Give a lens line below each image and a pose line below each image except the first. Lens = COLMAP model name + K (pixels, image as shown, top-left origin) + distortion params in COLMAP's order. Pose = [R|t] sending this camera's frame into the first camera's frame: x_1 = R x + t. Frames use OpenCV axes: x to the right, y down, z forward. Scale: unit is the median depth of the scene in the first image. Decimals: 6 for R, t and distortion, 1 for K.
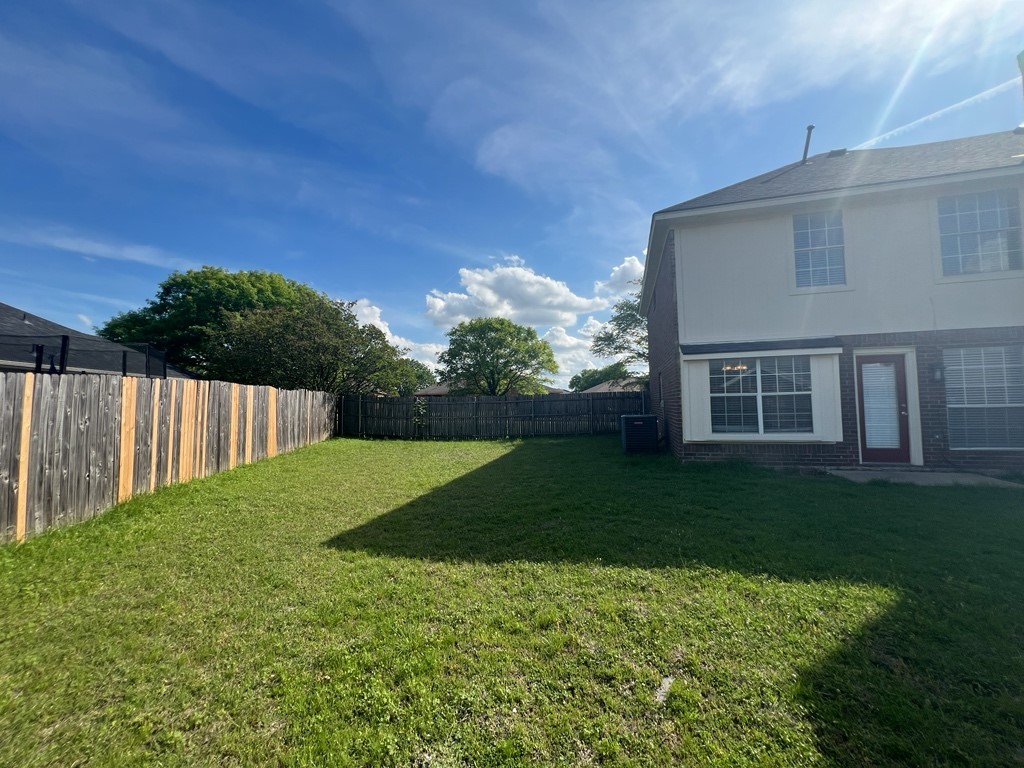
lens RADIAL K [[410.9, 0, 512.1], [0, 410.9, 379.0], [0, 0, 1]] dist [0.003765, 0.000444]
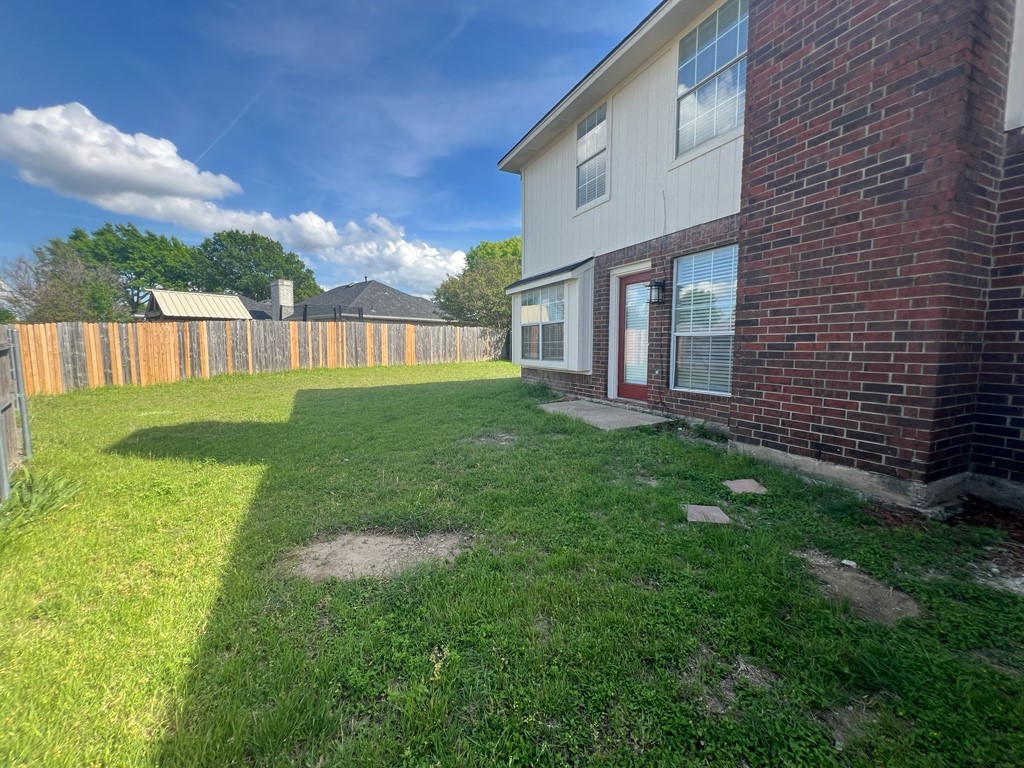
lens RADIAL K [[410.9, 0, 510.7], [0, 410.9, 382.8], [0, 0, 1]] dist [0.003765, 0.000444]
pose [[0.658598, 0.089207, -0.747188, 1.243098], [0.030976, 0.988893, 0.145368, 0.029072], [0.751857, -0.118884, 0.648520, 0.220624]]
